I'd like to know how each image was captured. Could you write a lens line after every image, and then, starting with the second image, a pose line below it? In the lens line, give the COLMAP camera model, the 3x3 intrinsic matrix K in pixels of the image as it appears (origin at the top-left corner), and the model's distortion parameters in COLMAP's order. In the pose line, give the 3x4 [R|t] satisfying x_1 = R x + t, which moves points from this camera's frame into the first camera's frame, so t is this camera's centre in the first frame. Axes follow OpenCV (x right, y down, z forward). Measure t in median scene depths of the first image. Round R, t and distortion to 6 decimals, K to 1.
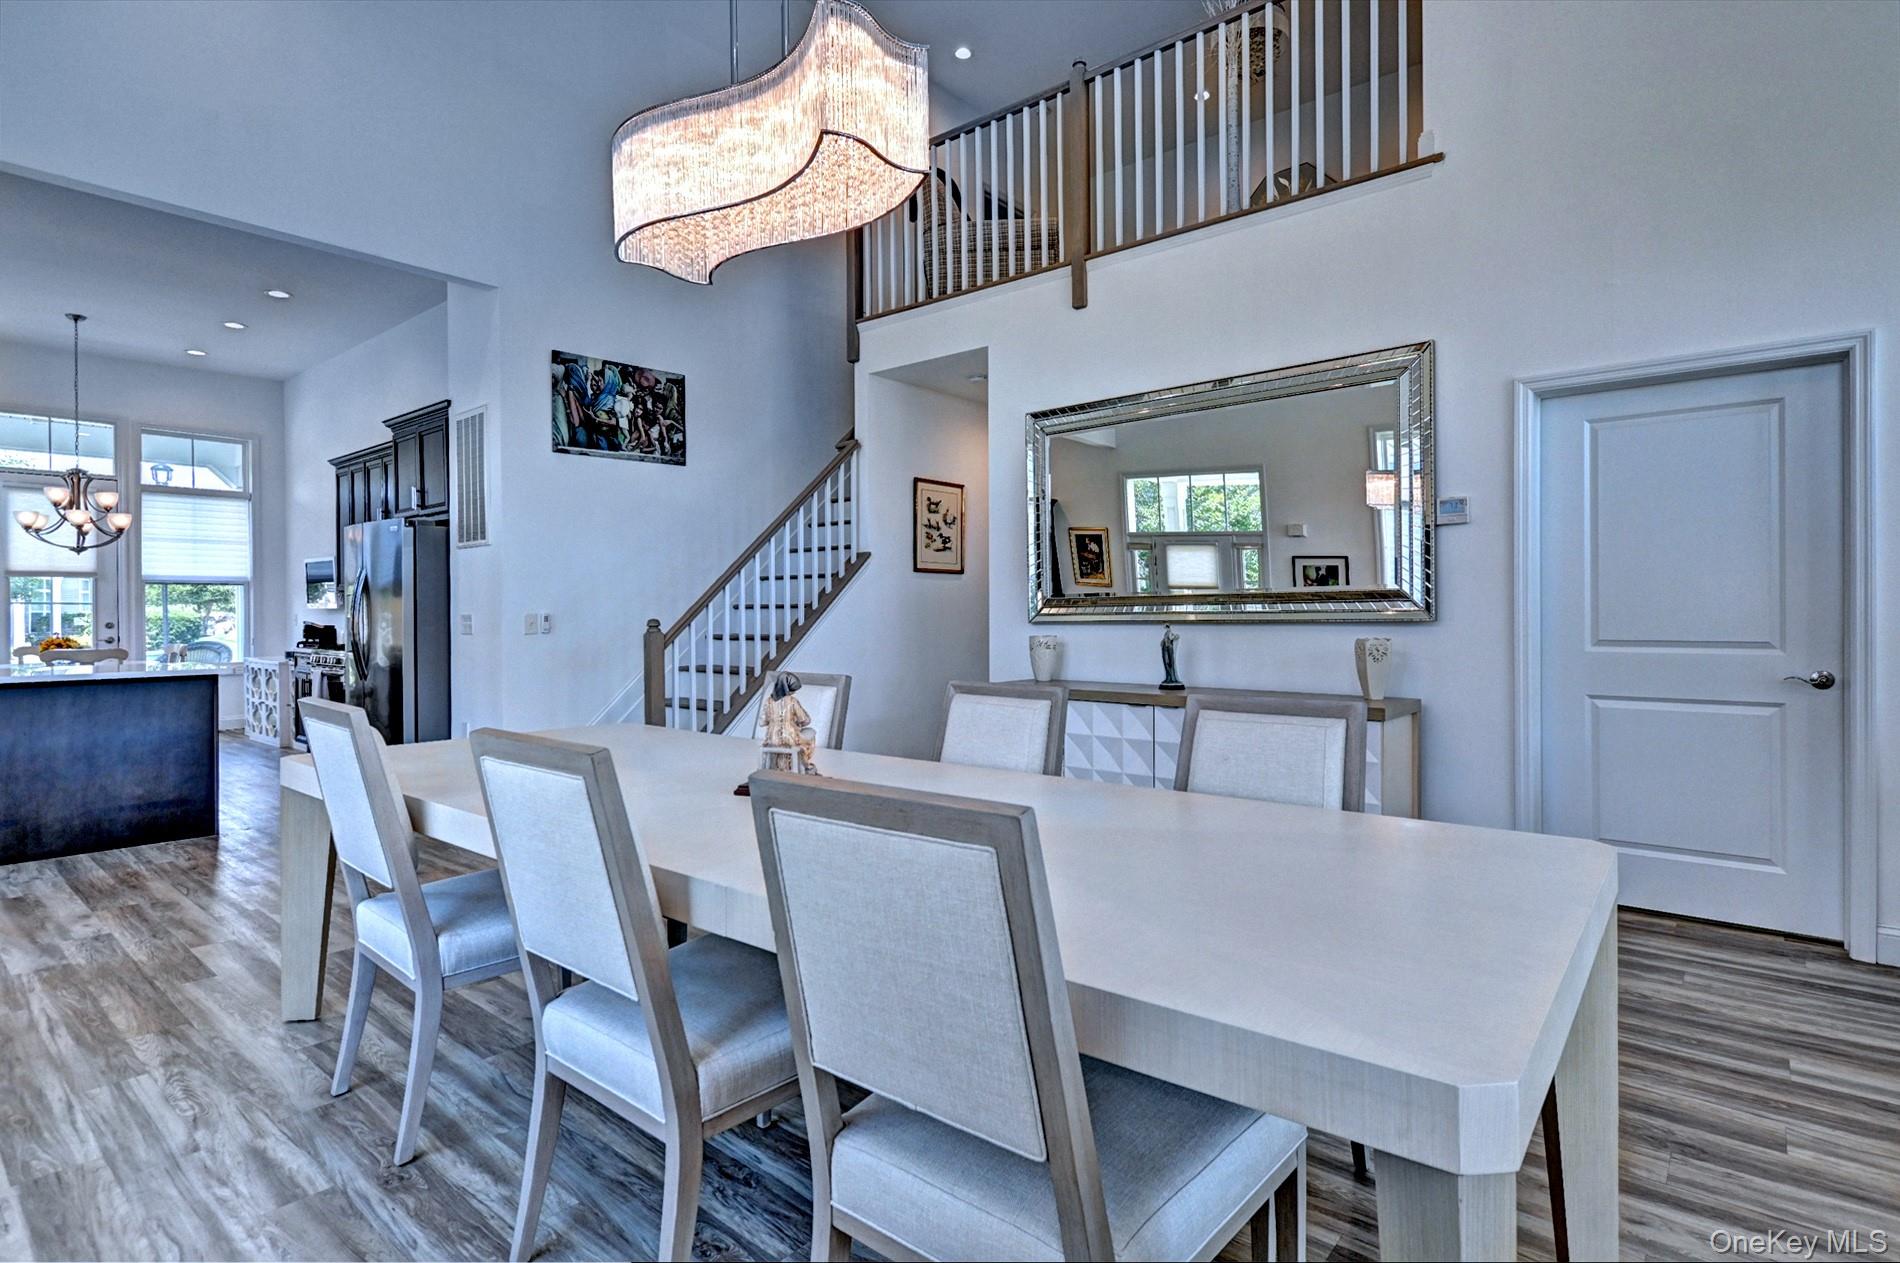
lens RADIAL K [[1088.5, 0, 1050.8], [0, 1088.5, 624.8], [0, 0, 1]] dist [-0.042285, 0.039664]
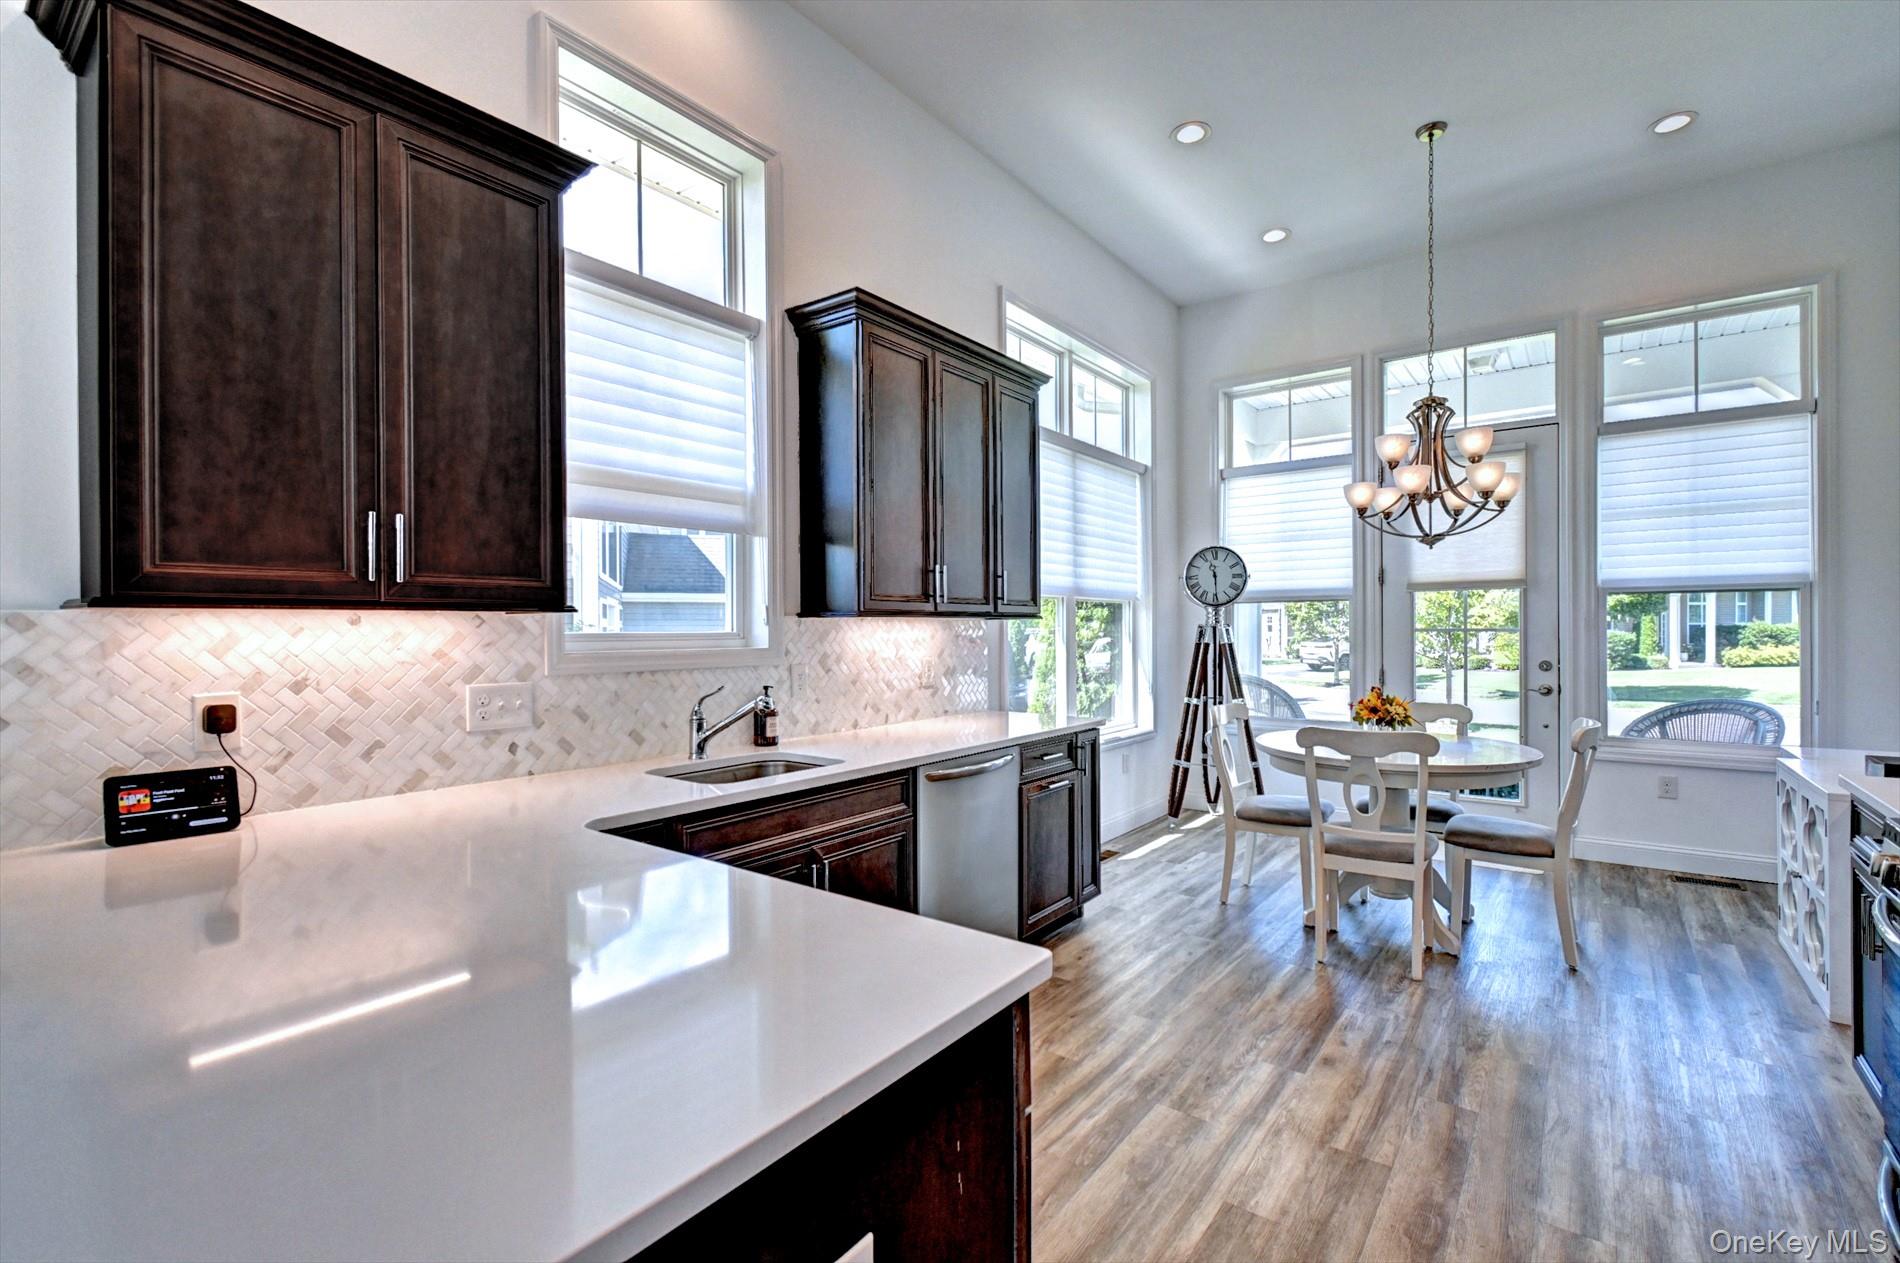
lens RADIAL K [[859.7, 0, 948.4], [0, 859.7, 659.8], [0, 0, 1]] dist [0.001998, 0.000597]
pose [[0.070124, 0.037179, -0.996845, -0.411519], [0.002748, 0.999294, 0.037464, -0.021988], [0.997534, -0.005366, 0.069973, 0.630475]]
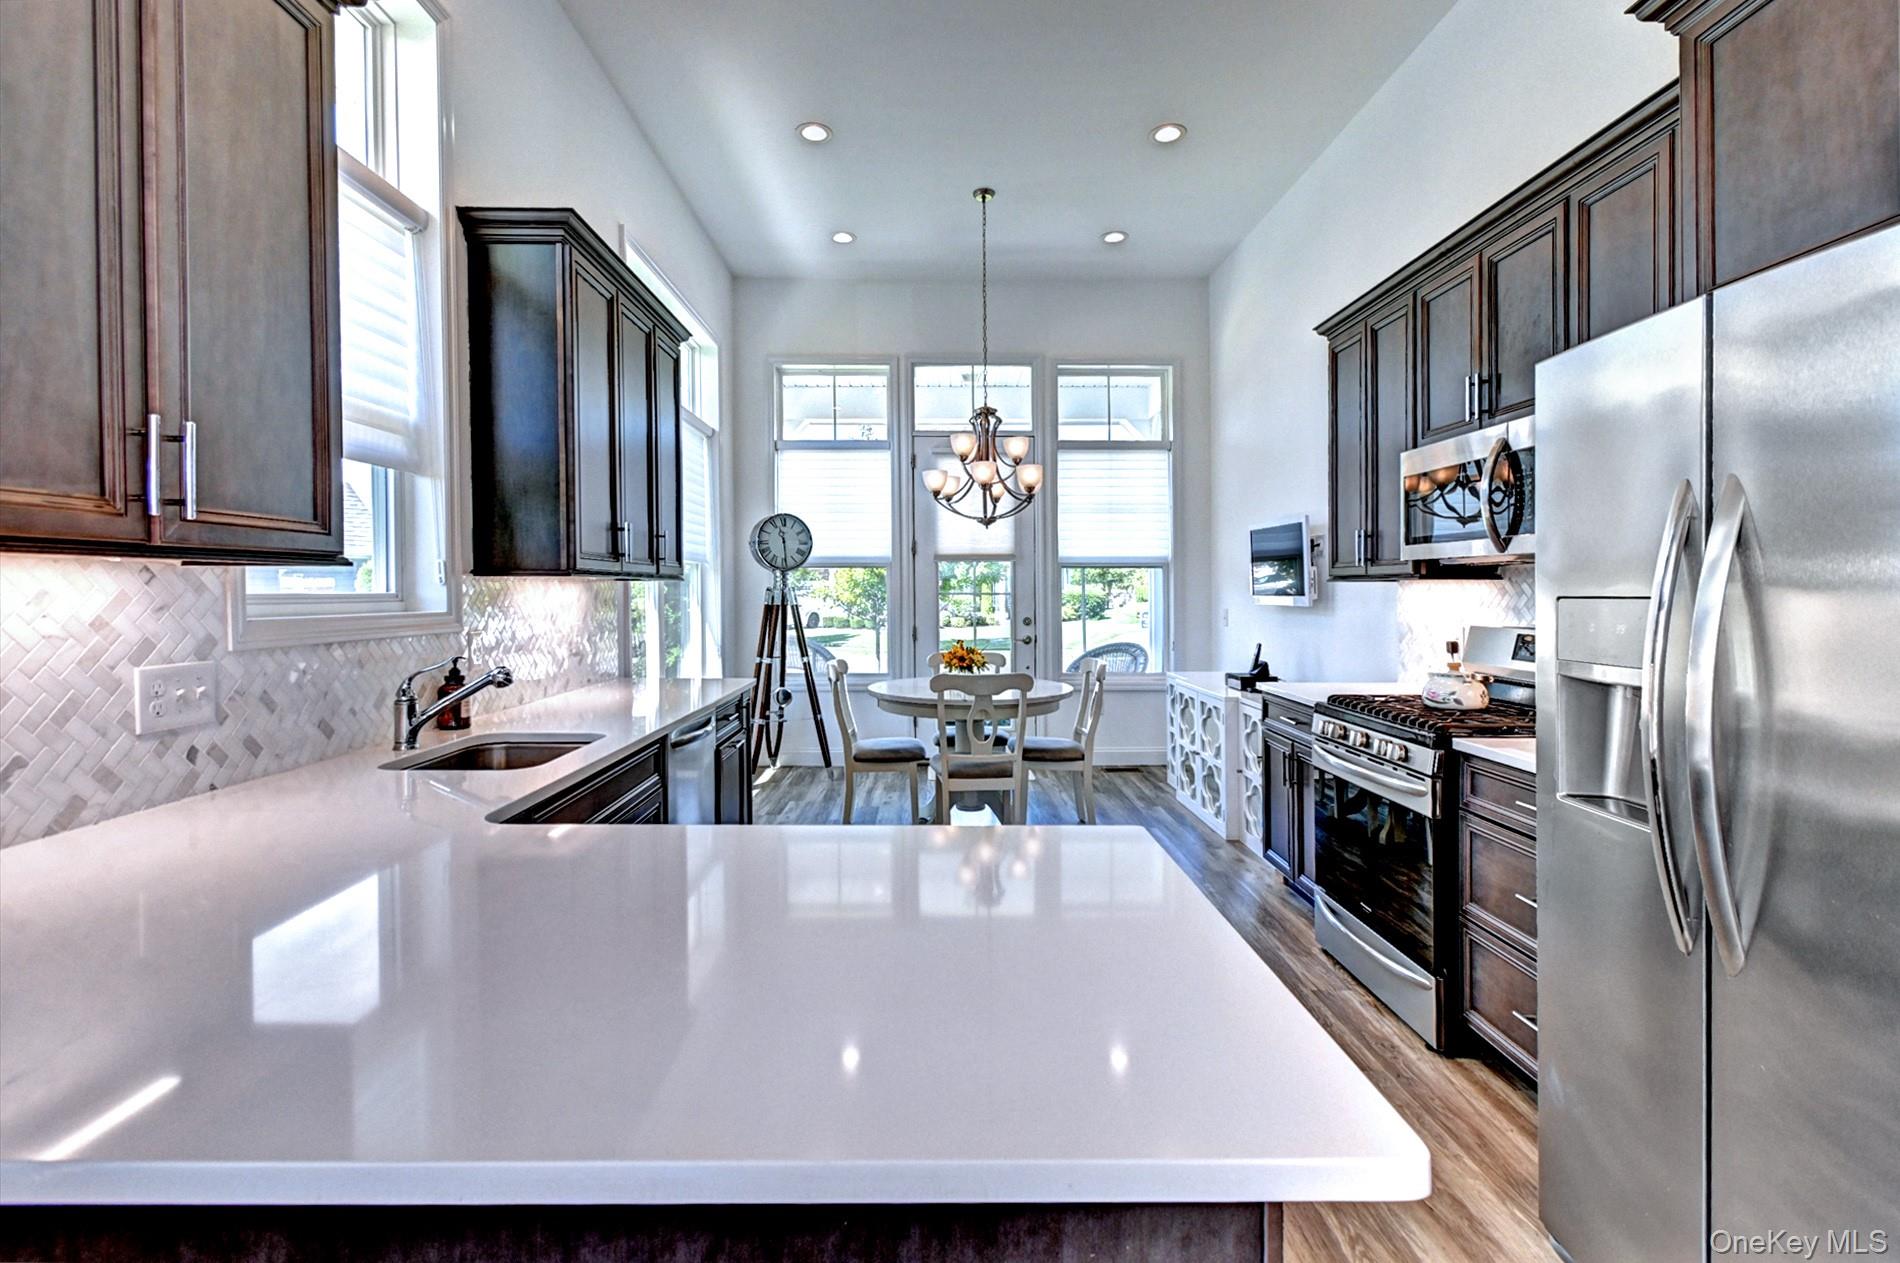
lens RADIAL K [[882.8, 0, 950.0], [0, 882.8, 631.5], [0, 0, 1]] dist [-0.000107, 0.000402]
pose [[0.671323, 0.035992, -0.740290, -0.428232], [-0.003066, 0.998946, 0.045788, -0.021550], [0.741158, -0.028469, 0.670726, 0.521566]]
